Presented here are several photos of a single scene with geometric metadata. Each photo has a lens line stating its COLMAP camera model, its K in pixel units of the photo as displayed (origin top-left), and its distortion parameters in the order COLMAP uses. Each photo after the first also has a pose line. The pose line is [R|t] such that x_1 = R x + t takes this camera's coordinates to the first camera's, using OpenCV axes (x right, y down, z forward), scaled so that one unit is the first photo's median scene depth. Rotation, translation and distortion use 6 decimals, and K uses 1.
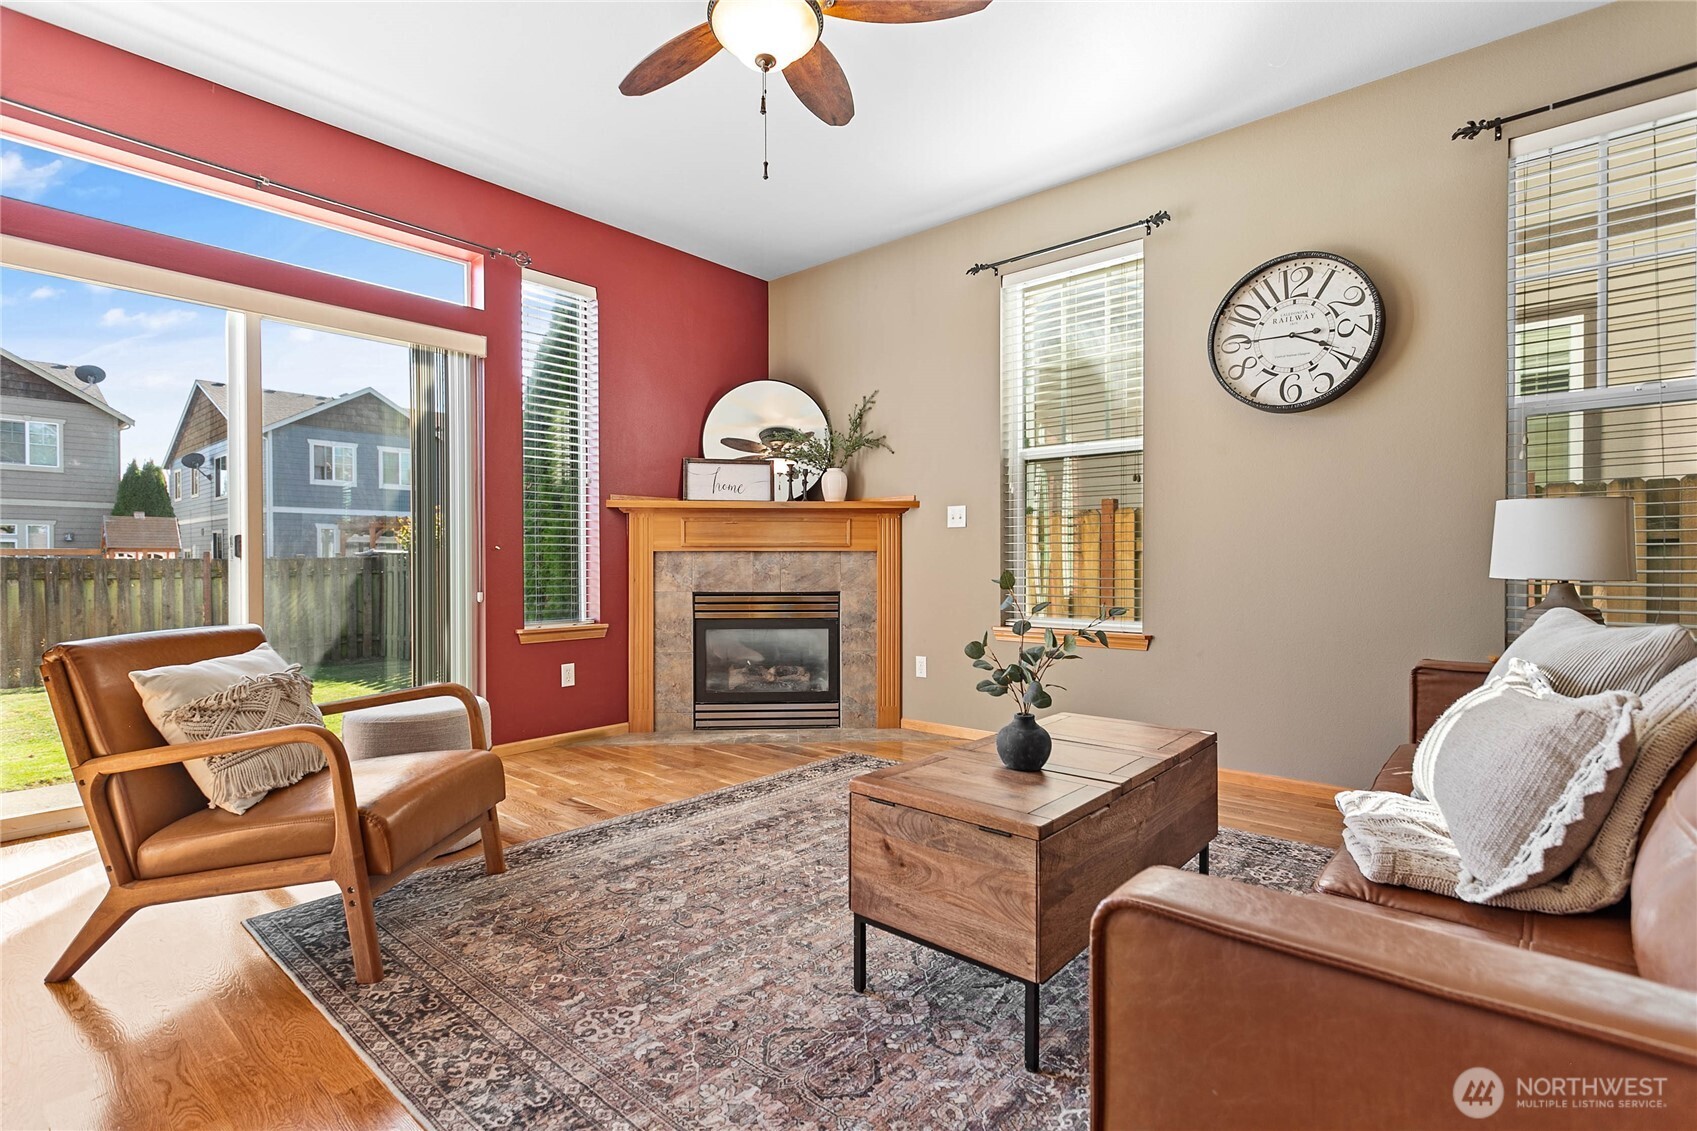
lens RADIAL K [[802.1, 0, 843.5], [0, 802.1, 574.9], [0, 0, 1]] dist [-0.001476, 0.003864]
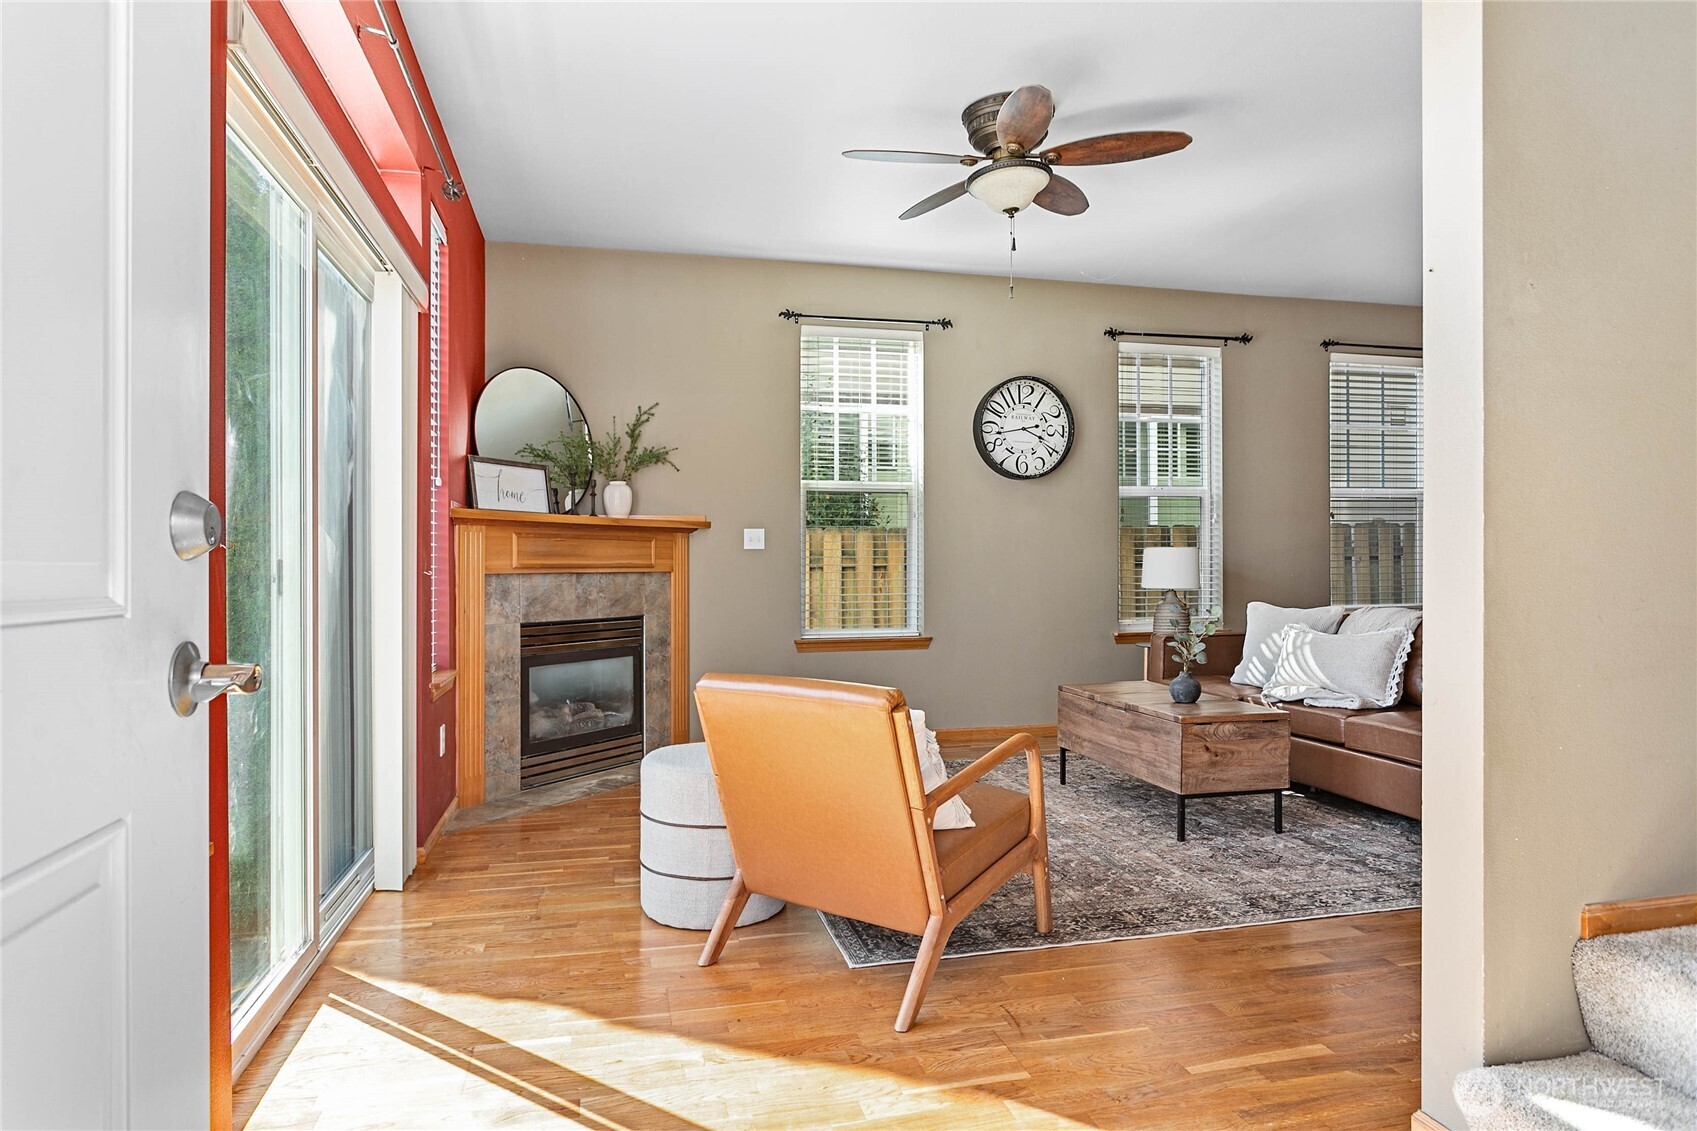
lens RADIAL K [[982.3, 0, 843.8], [0, 982.3, 589.9], [0, 0, 1]] dist [-0.019529, 0.002363]
pose [[0.581137, -0.021401, 0.813524, -0.991905], [0.017886, 0.999749, 0.013524, -0.024786], [-0.813609, 0.006691, 0.581374, 0.181576]]
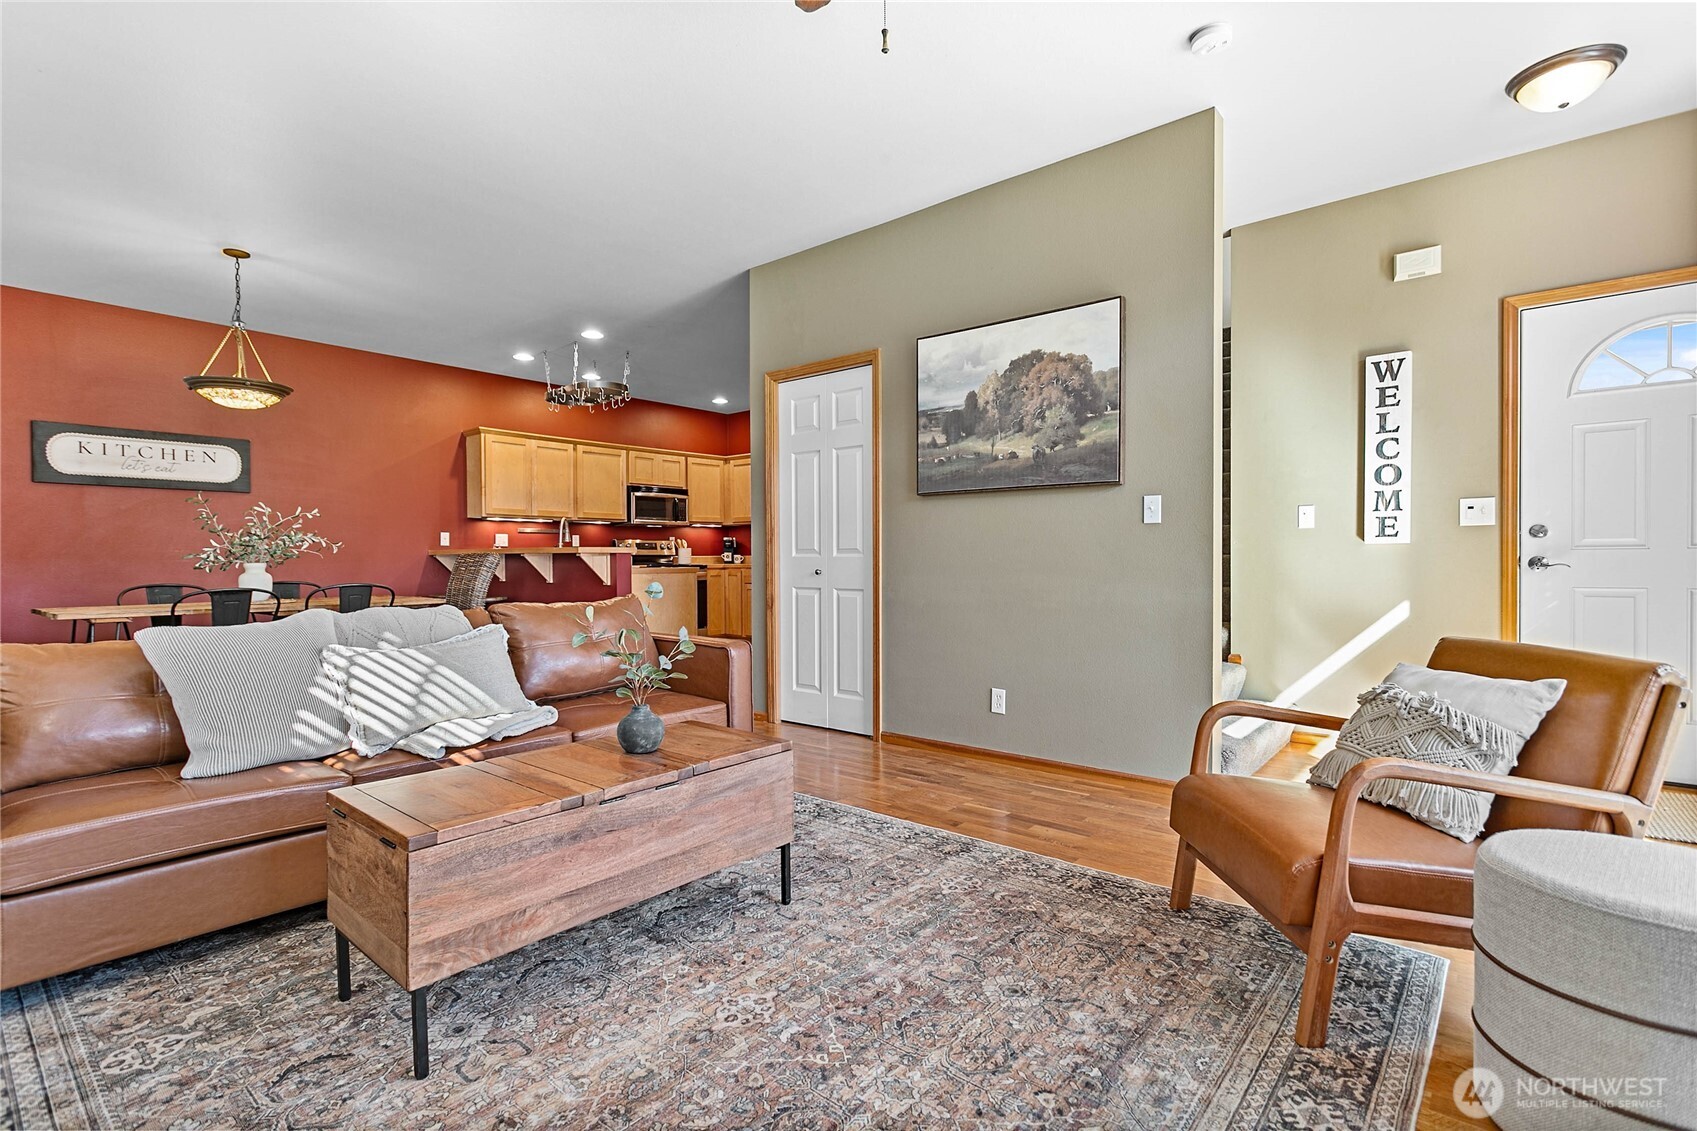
lens RADIAL K [[802.1, 0, 844.3], [0, 802.1, 568.3], [0, 0, 1]] dist [-0.001476, 0.003864]
pose [[-0.999837, 0.009078, -0.015610, -0.028026], [0.008611, 0.999520, 0.029746, -0.029436], [0.015872, 0.029607, -0.999436, 1.099360]]
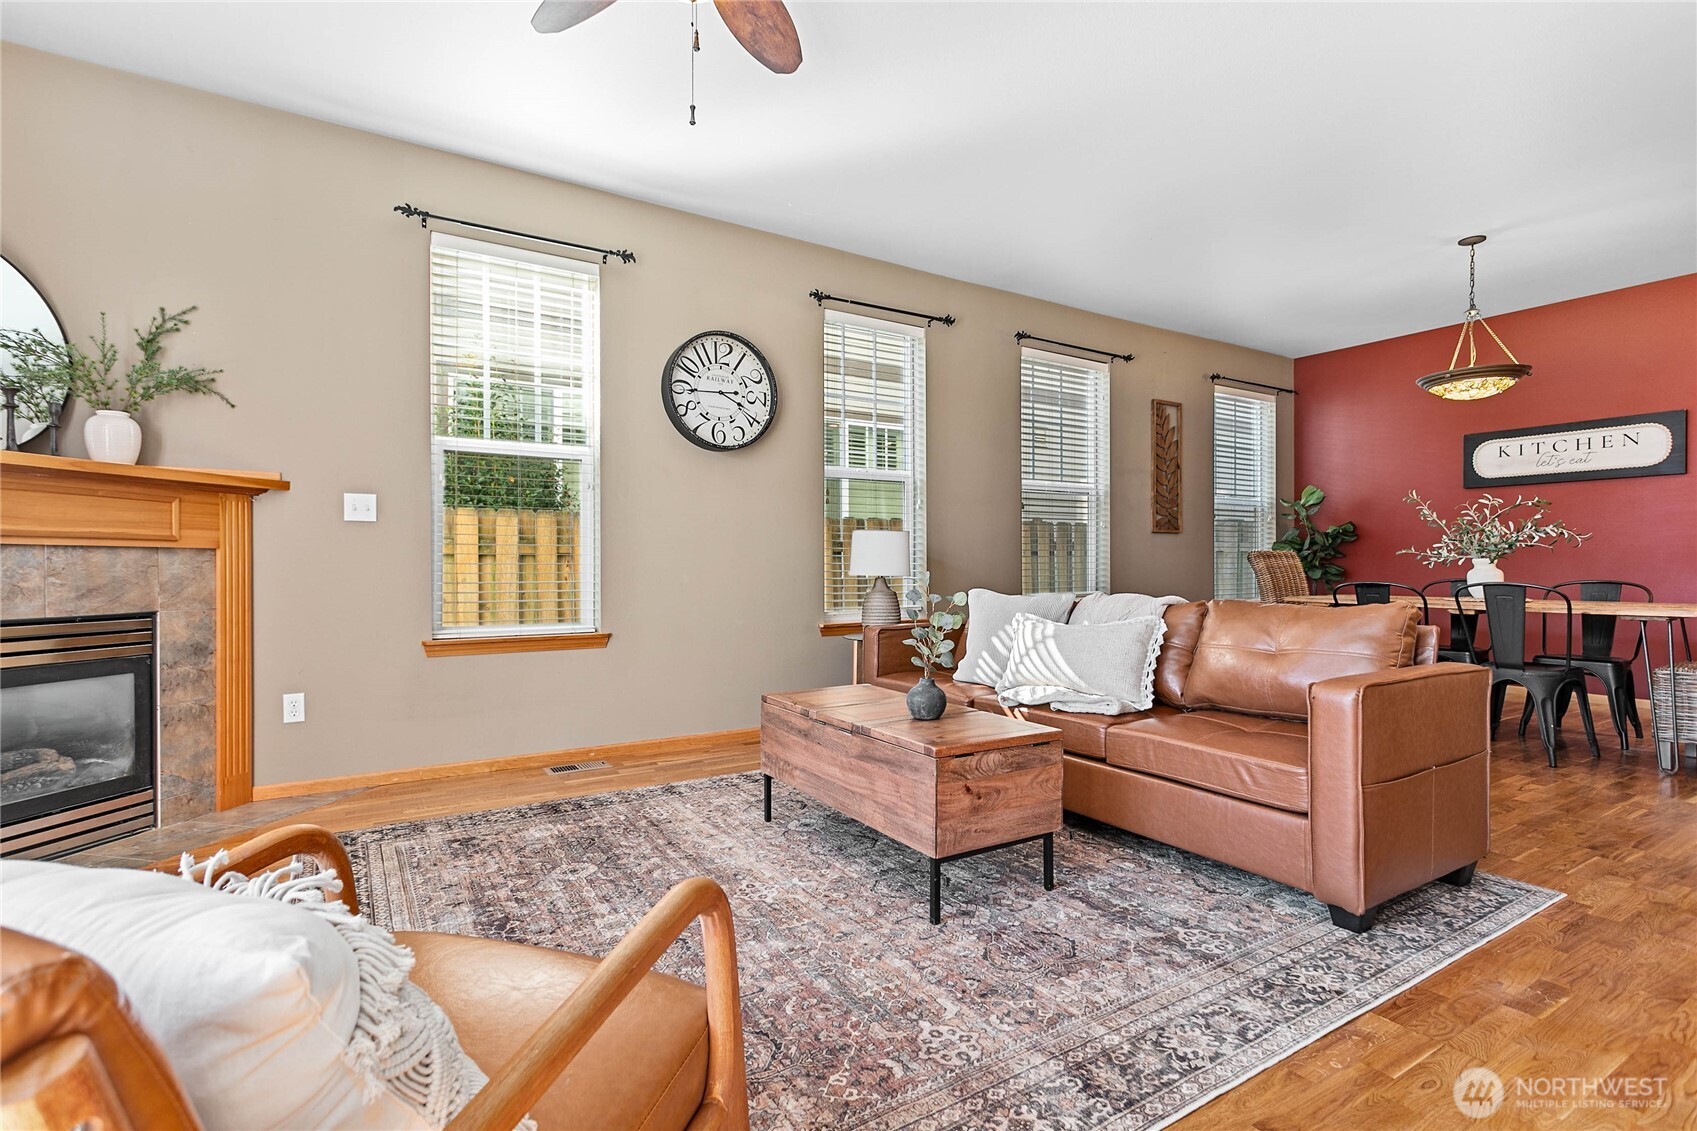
lens RADIAL K [[802.1, 0, 842.9], [0, 802.1, 576.2], [0, 0, 1]] dist [-0.001476, 0.003864]
pose [[0.293338, -0.011561, 0.955939, -0.557028], [0.014845, 0.999861, 0.007537, -0.004842], [-0.955893, 0.011980, 0.293469, 0.373542]]
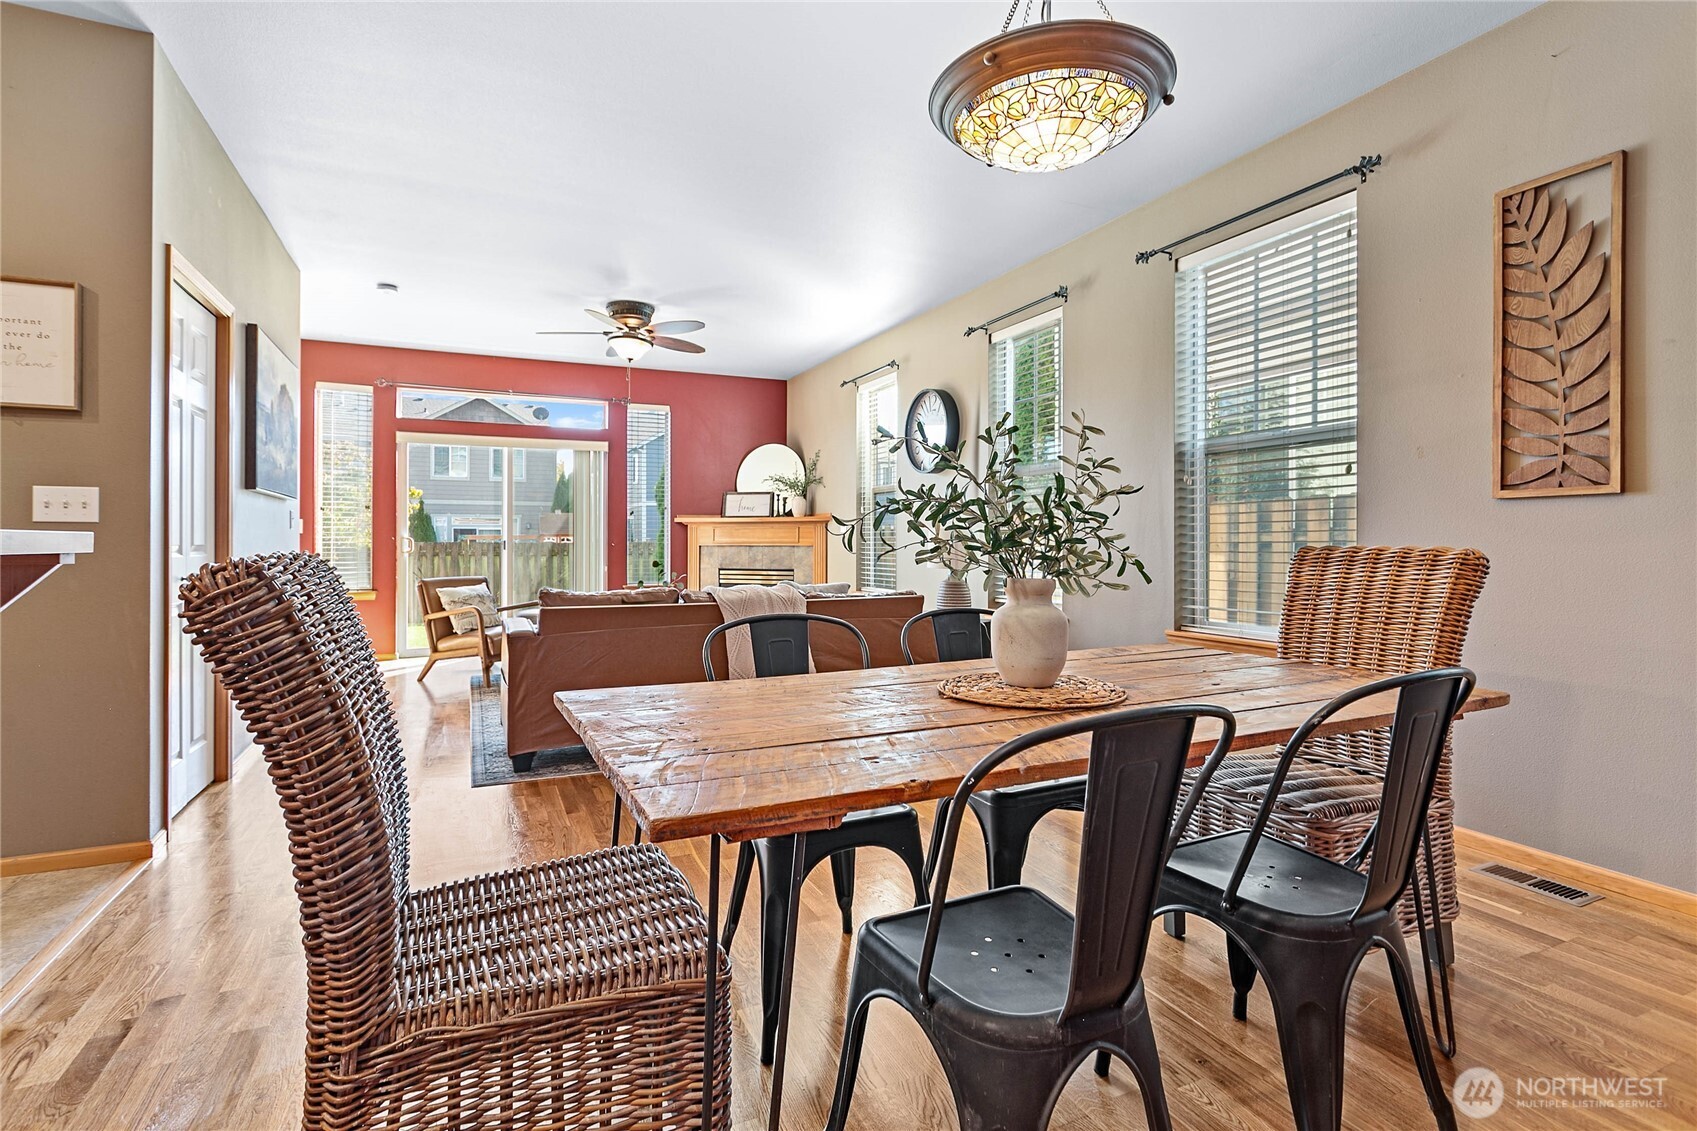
lens RADIAL K [[802.1, 0, 846.4], [0, 802.1, 552.2], [0, 0, 1]] dist [-0.001476, 0.003864]
pose [[0.914784, 0.008302, -0.403858, 0.987585], [-0.008927, 0.999960, 0.000335, -0.021096], [0.403845, 0.003299, 0.914822, -0.662129]]
